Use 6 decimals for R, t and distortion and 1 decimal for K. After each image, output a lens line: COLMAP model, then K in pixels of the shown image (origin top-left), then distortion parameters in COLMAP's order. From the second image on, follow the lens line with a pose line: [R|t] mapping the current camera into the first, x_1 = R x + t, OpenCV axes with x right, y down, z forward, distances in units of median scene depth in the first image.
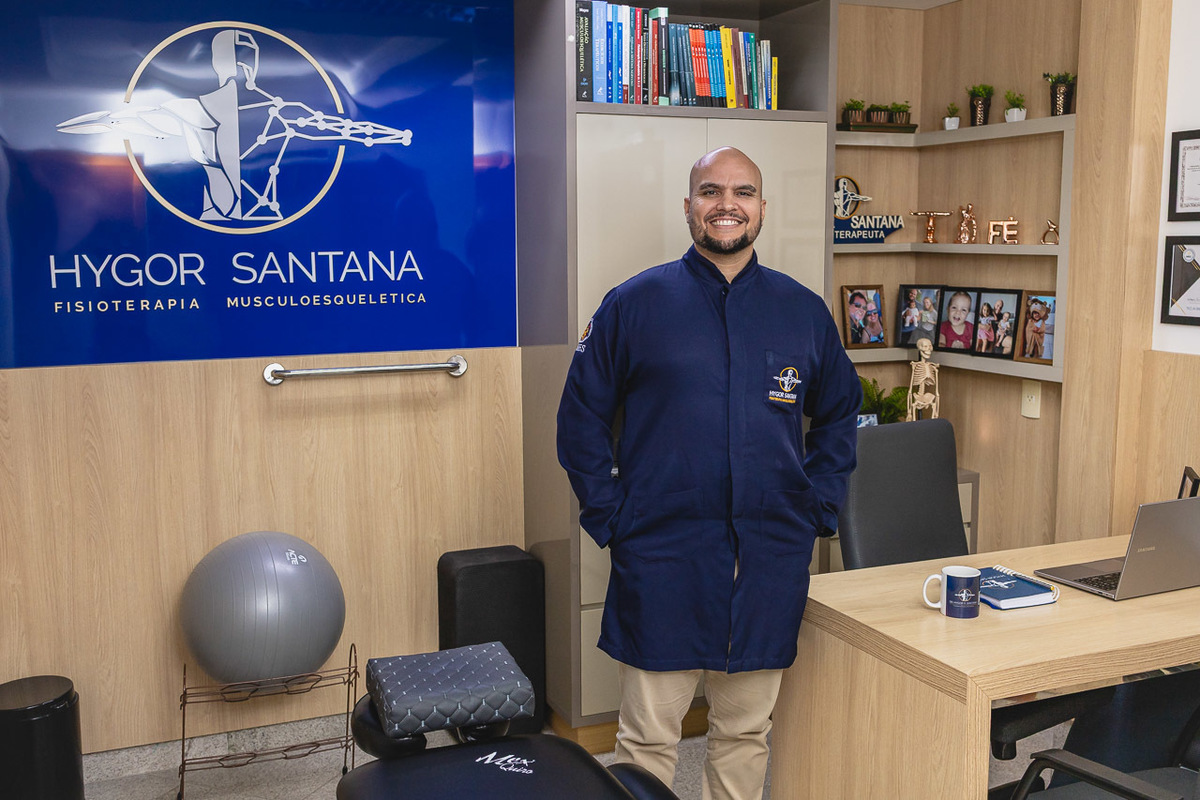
lens RADIAL K [[1224.7, 0, 600.0], [0, 1224.7, 400.0], [0, 0, 1]] dist [-0.002909, -0.000840]
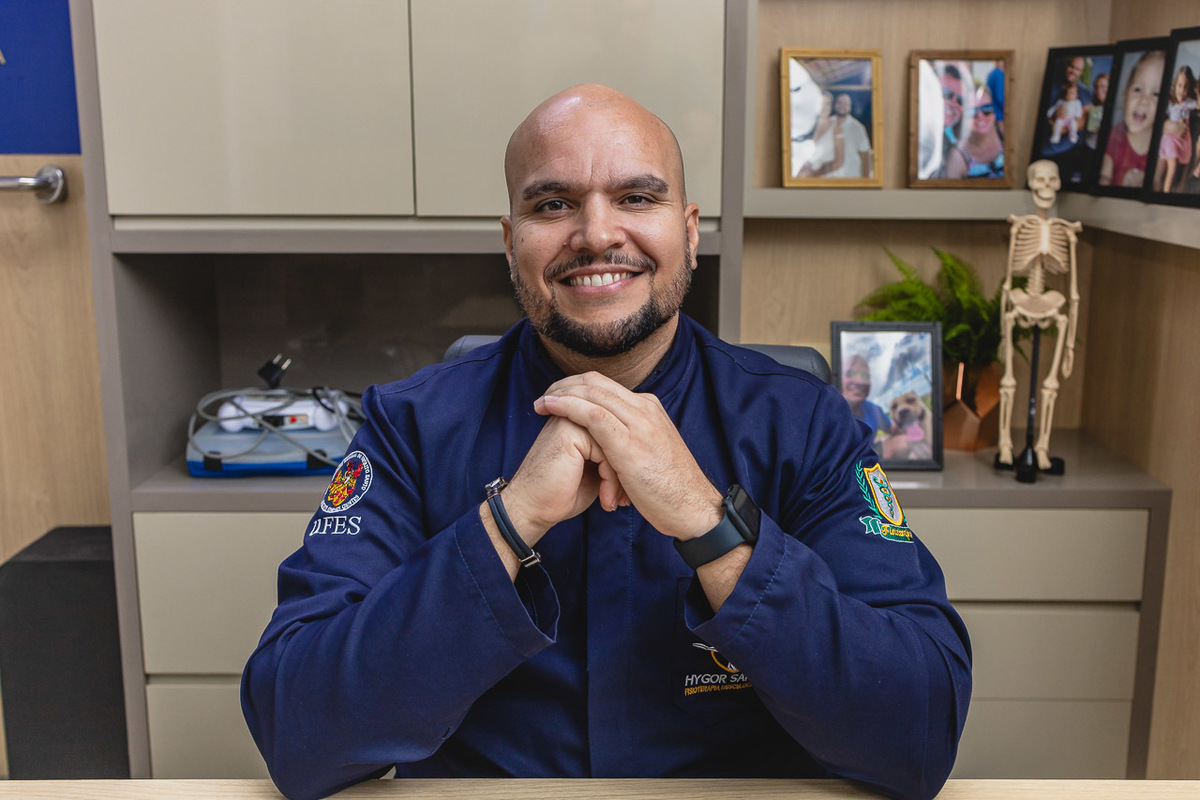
lens RADIAL K [[1289.6, 0, 600.0], [0, 1289.6, 400.0], [0, 0, 1]] dist [-0.020684, -0.025674]
pose [[0.920313, 0.087627, -0.381242, 0.297444], [-0.059107, 0.994548, 0.085907, 0.002700], [0.386692, -0.056527, 0.920475, 0.524412]]
